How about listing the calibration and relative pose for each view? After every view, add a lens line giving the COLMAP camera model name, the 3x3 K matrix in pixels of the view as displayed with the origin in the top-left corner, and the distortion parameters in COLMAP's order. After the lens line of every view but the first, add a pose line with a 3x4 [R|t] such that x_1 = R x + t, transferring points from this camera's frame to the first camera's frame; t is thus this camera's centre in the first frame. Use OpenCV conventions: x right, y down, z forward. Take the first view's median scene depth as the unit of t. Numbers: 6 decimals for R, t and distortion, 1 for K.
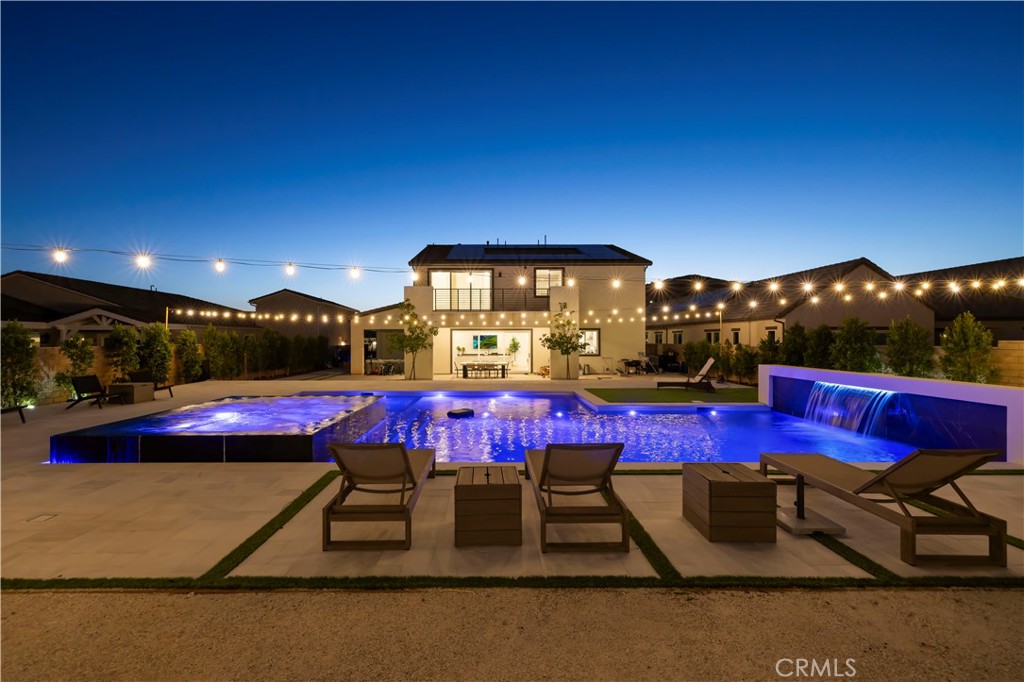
lens RADIAL K [[444.6, 0, 512.0], [0, 444.6, 341.0], [0, 0, 1]] dist [0.000120, 0.000007]
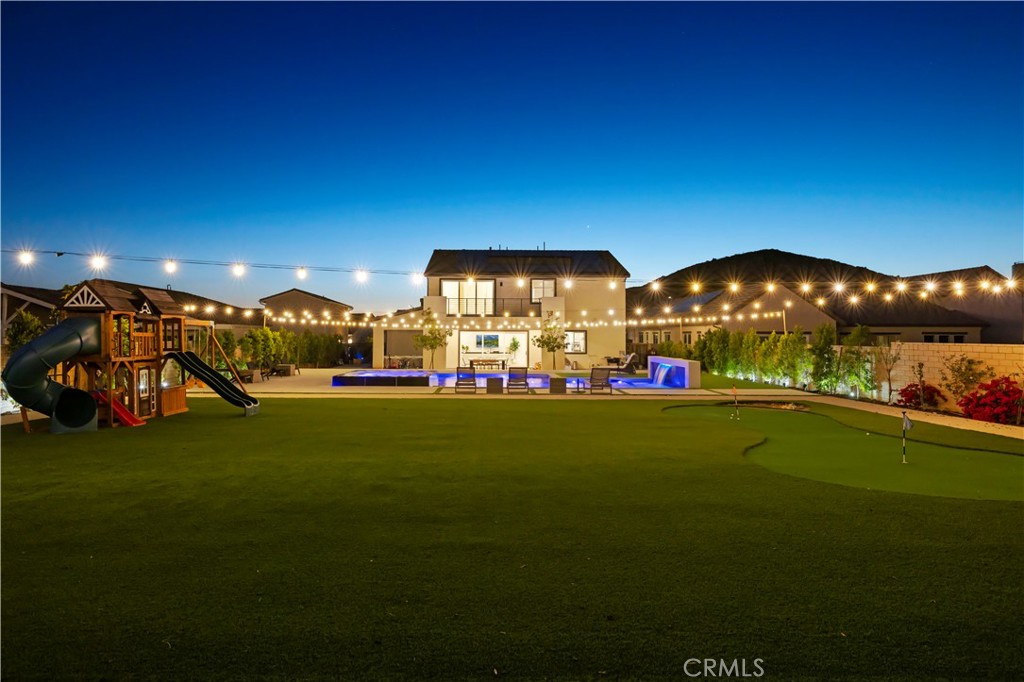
lens RADIAL K [[607.7, 0, 494.5], [0, 607.7, 364.7], [0, 0, 1]] dist [0.000256, 0.000947]
pose [[0.999103, 0.008668, -0.041442, 0.023213], [-0.006901, 0.999068, 0.042599, -0.004457], [0.041773, -0.042275, 0.998232, -0.607732]]
